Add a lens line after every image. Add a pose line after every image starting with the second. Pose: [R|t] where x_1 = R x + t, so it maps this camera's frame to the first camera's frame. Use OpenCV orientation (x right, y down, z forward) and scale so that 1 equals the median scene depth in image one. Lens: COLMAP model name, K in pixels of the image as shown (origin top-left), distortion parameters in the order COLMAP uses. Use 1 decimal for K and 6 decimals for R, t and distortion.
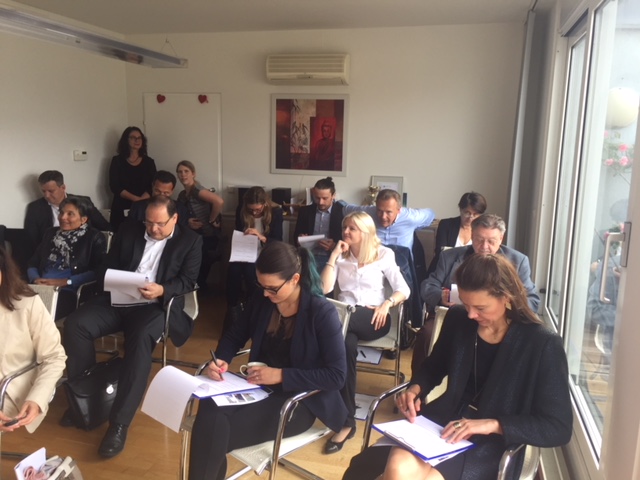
lens RADIAL K [[549.7, 0, 322.6], [0, 549.7, 236.2], [0, 0, 1]] dist [0.038109, -0.056310]
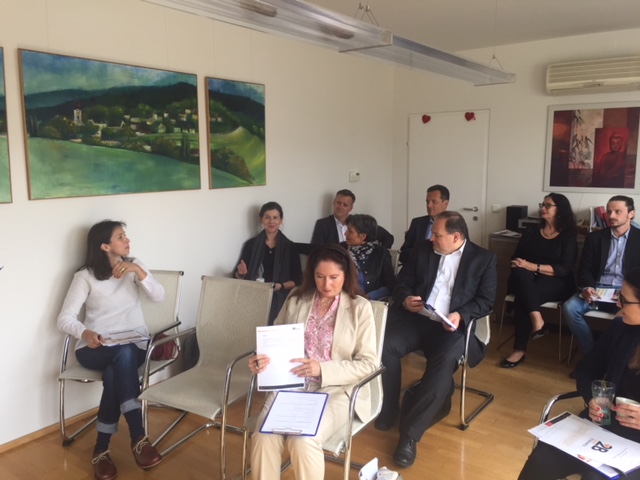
lens RADIAL K [[549.7, 0, 308.0], [0, 549.7, 242.5], [0, 0, 1]] dist [0.038109, -0.056310]
pose [[0.918975, 0.029694, -0.393195, -0.132565], [-0.038345, 0.999164, -0.014164, -0.000465], [0.392446, 0.028094, 0.919346, -0.008407]]
